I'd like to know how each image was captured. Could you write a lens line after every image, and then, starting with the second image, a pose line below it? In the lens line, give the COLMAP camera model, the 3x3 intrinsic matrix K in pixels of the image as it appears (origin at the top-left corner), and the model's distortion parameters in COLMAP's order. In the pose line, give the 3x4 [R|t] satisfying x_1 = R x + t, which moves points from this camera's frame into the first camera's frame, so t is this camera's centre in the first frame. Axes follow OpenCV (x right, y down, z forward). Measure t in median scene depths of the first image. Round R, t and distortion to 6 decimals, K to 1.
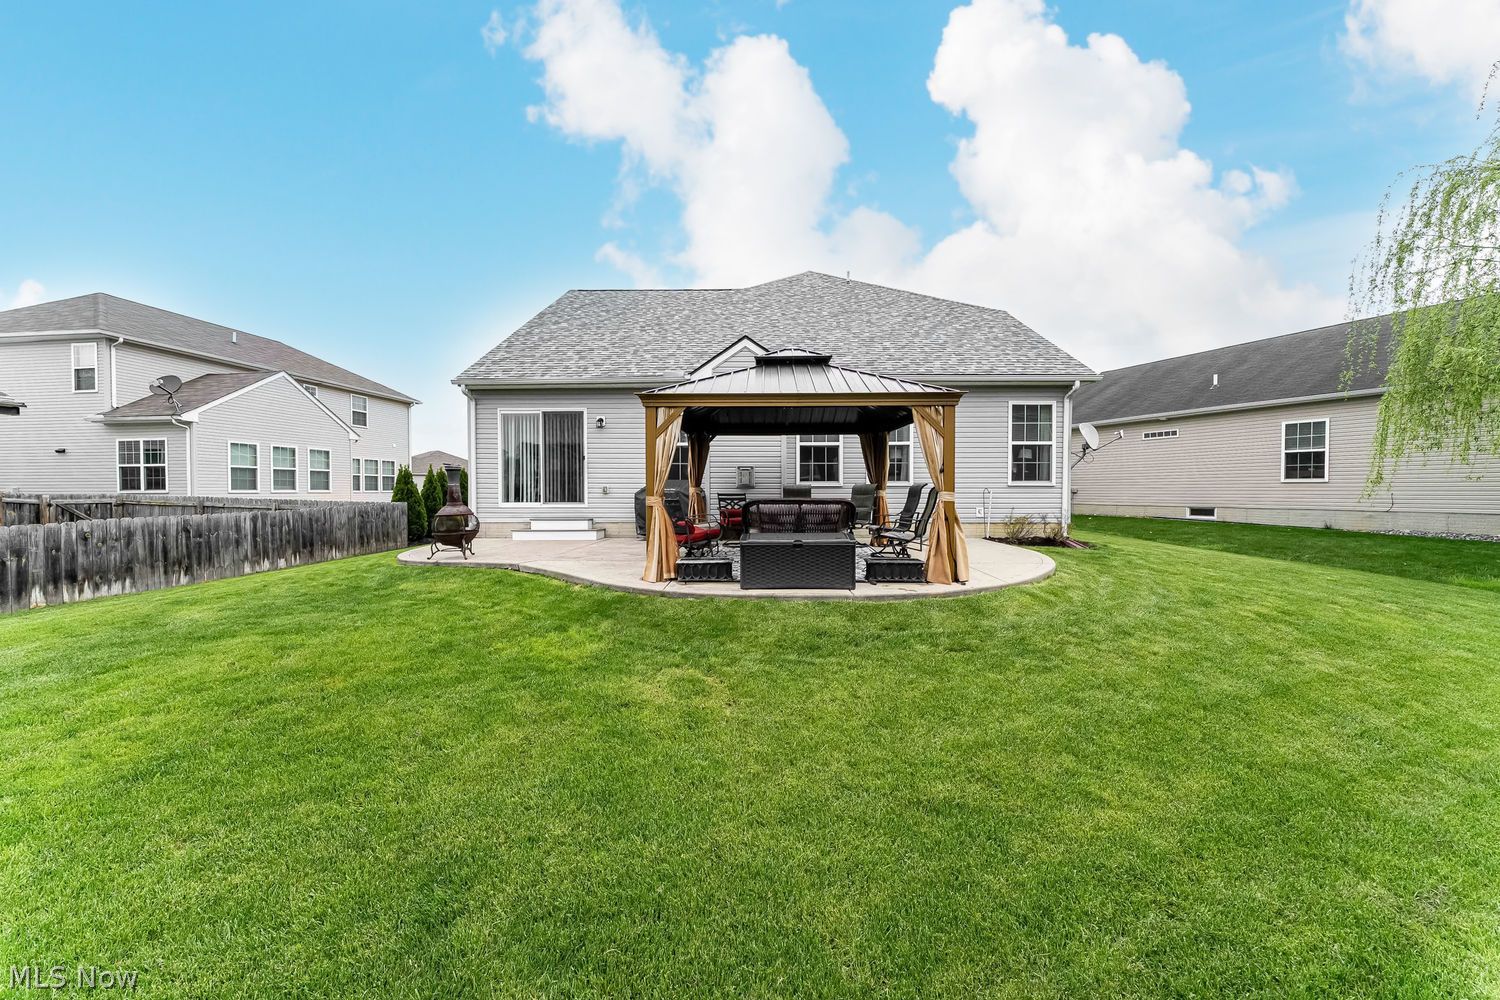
lens RADIAL K [[521.5, 0, 753.1], [0, 521.5, 499.0], [0, 0, 1]] dist [-0.000715, -0.000127]
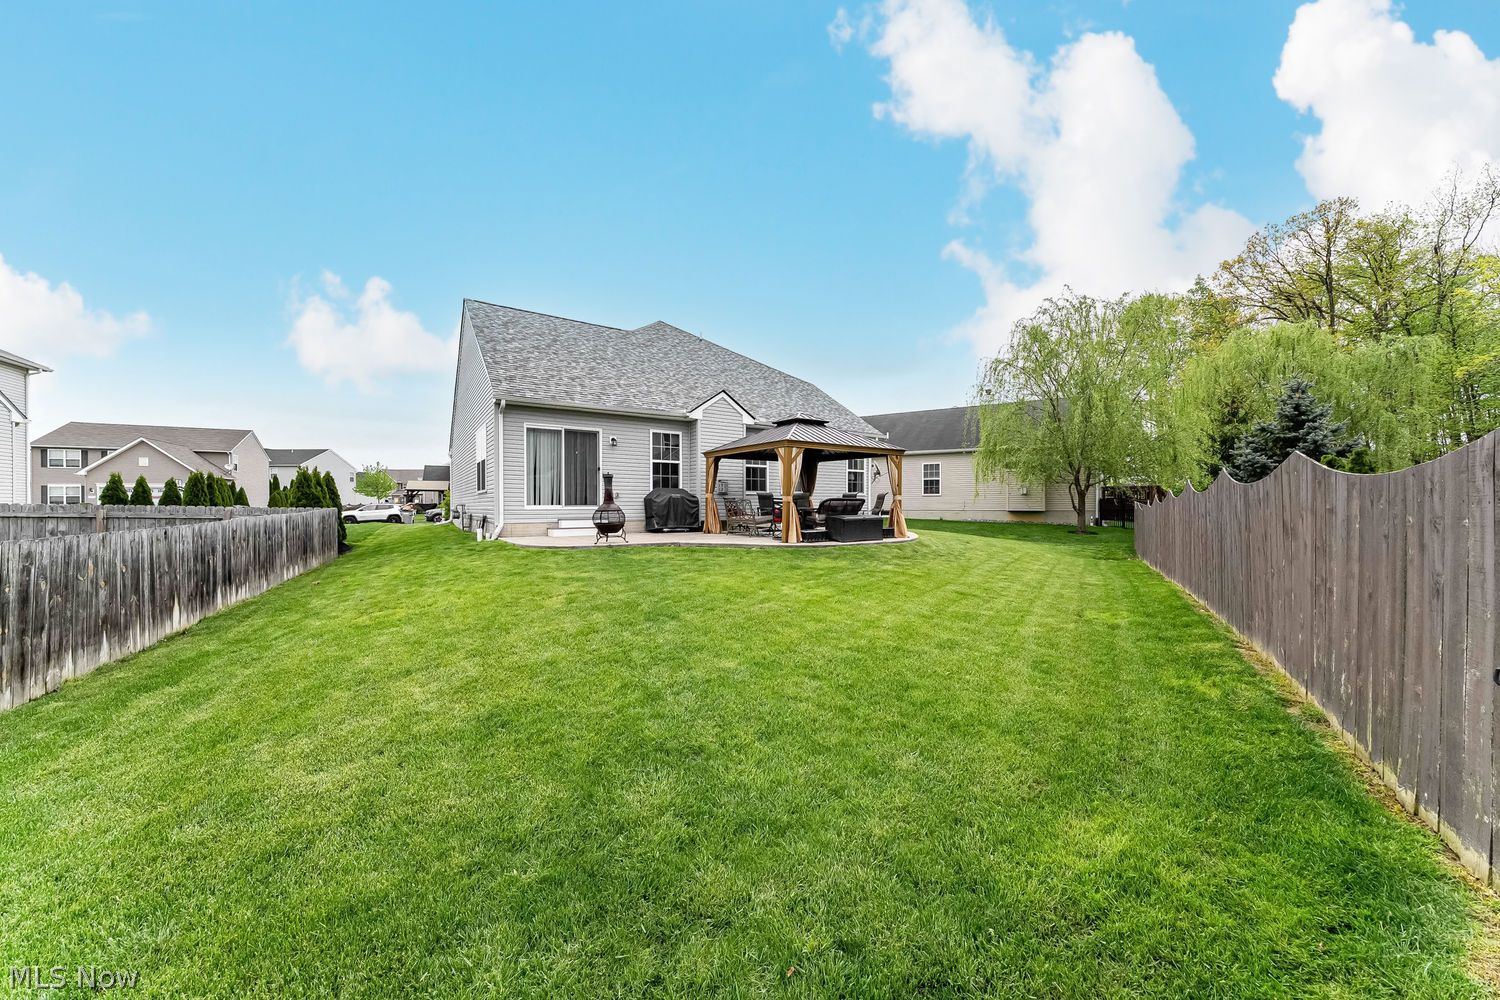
lens RADIAL K [[521.5, 0, 748.0], [0, 521.5, 500.8], [0, 0, 1]] dist [-0.000715, -0.000127]
pose [[0.818832, 0.004492, 0.574015, -0.753512], [0.009120, 0.999741, -0.020835, 0.026297], [-0.573961, 0.022295, 0.818579, -0.219512]]
